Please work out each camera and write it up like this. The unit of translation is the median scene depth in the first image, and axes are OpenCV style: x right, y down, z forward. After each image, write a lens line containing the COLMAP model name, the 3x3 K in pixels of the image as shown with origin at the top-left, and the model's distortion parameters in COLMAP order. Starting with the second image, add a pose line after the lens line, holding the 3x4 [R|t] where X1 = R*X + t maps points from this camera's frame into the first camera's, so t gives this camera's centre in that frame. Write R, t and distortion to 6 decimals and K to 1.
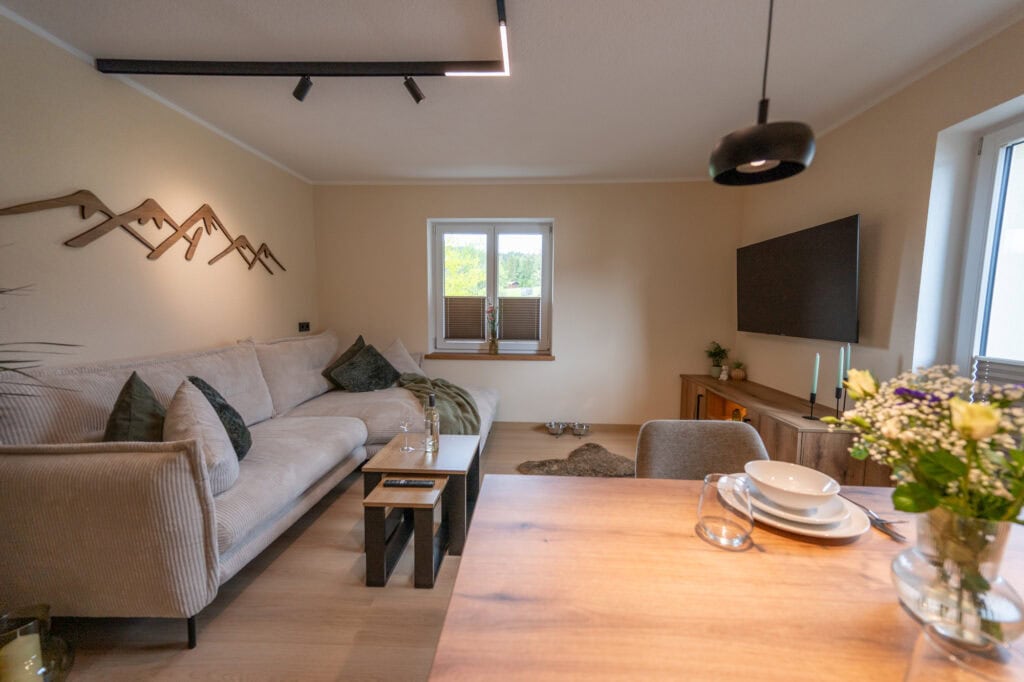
lens RADIAL K [[390.0, 0, 512.0], [0, 390.0, 341.0], [0, 0, 1]] dist [-0.000155, -0.000022]
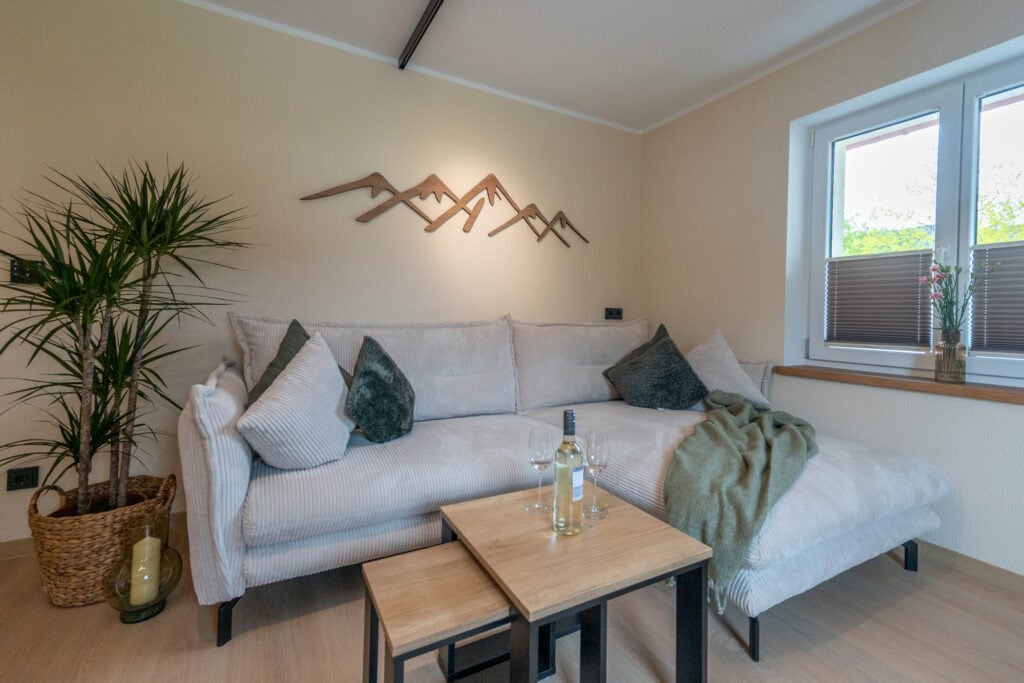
lens RADIAL K [[448.6, 0, 515.7], [0, 448.6, 314.8], [0, 0, 1]] dist [0.022769, -0.000088]
pose [[0.533572, 0.003521, -0.845747, 0.162566], [-0.089682, 0.994589, -0.052439, 0.039975], [0.840987, 0.103828, 0.531000, 0.463439]]
